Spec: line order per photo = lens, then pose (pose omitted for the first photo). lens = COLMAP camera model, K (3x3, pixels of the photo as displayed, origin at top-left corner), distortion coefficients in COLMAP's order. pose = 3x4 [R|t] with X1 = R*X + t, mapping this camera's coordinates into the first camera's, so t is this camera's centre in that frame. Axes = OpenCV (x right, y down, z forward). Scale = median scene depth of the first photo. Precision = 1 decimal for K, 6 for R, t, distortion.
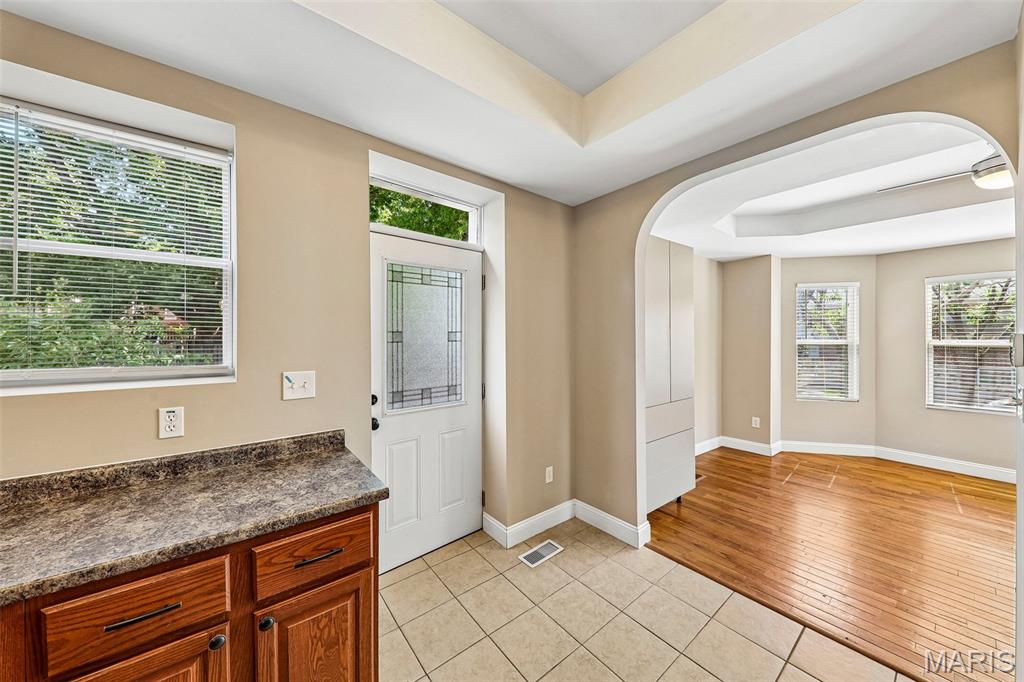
lens RADIAL K [[356.3, 0, 513.0], [0, 356.3, 339.0], [0, 0, 1]] dist [0.014723, -0.005467]
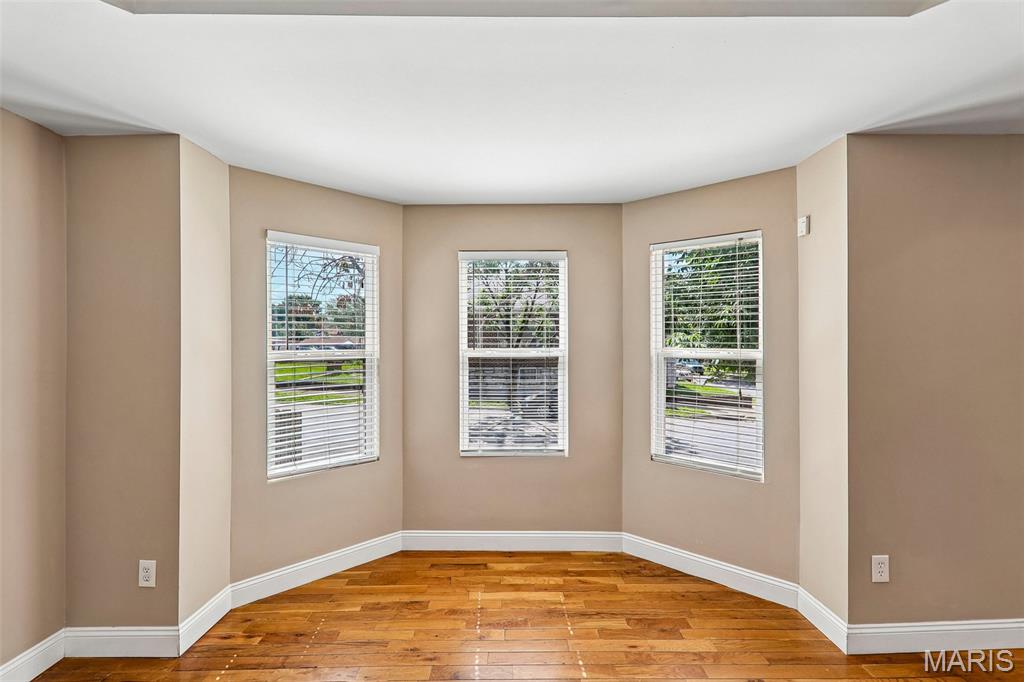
lens RADIAL K [[445.6, 0, 513.2], [0, 445.6, 342.4], [0, 0, 1]] dist [0.000900, 0.000061]
pose [[0.624796, -0.001418, 0.780787, 0.559589], [0.005164, 0.999984, -0.002316, -0.006605], [-0.780771, 0.005479, 0.624793, 0.410533]]
